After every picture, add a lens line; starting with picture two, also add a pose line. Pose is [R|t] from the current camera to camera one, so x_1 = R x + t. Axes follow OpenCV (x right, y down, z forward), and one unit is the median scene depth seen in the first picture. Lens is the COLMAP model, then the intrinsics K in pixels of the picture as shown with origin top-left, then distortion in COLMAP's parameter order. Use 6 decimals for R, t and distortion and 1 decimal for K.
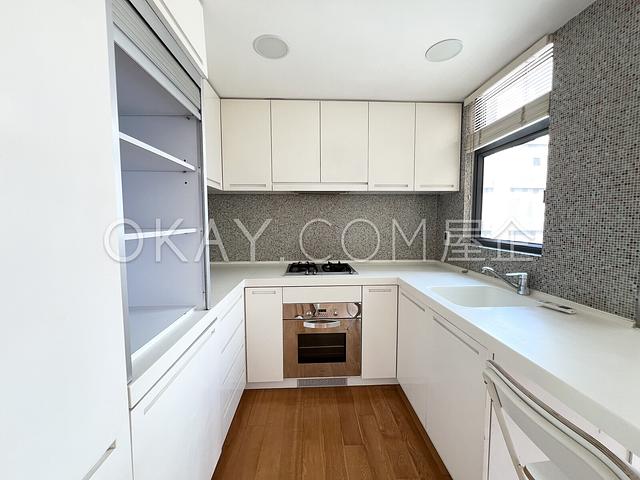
lens RADIAL K [[257.9, 0, 321.3], [0, 257.9, 238.4], [0, 0, 1]] dist [0.001421, -0.000230]
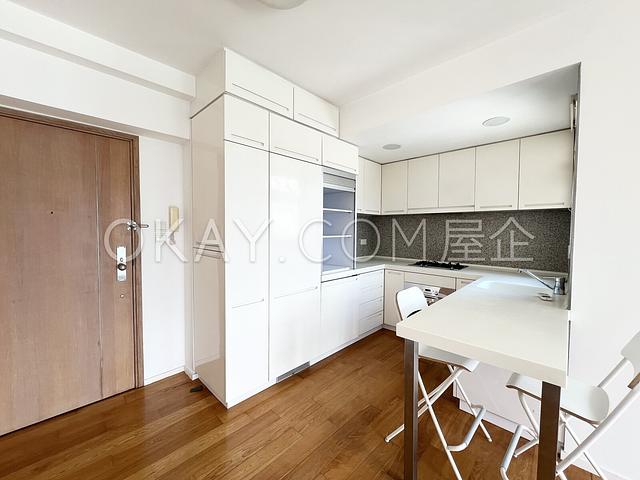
lens RADIAL K [[257.9, 0, 319.3], [0, 257.9, 235.9], [0, 0, 1]] dist [0.001421, -0.000230]
pose [[0.689203, 0.026589, -0.724080, 0.623397], [-0.060111, 0.997980, -0.020569, 0.020592], [0.722071, 0.057701, 0.689409, -0.529981]]
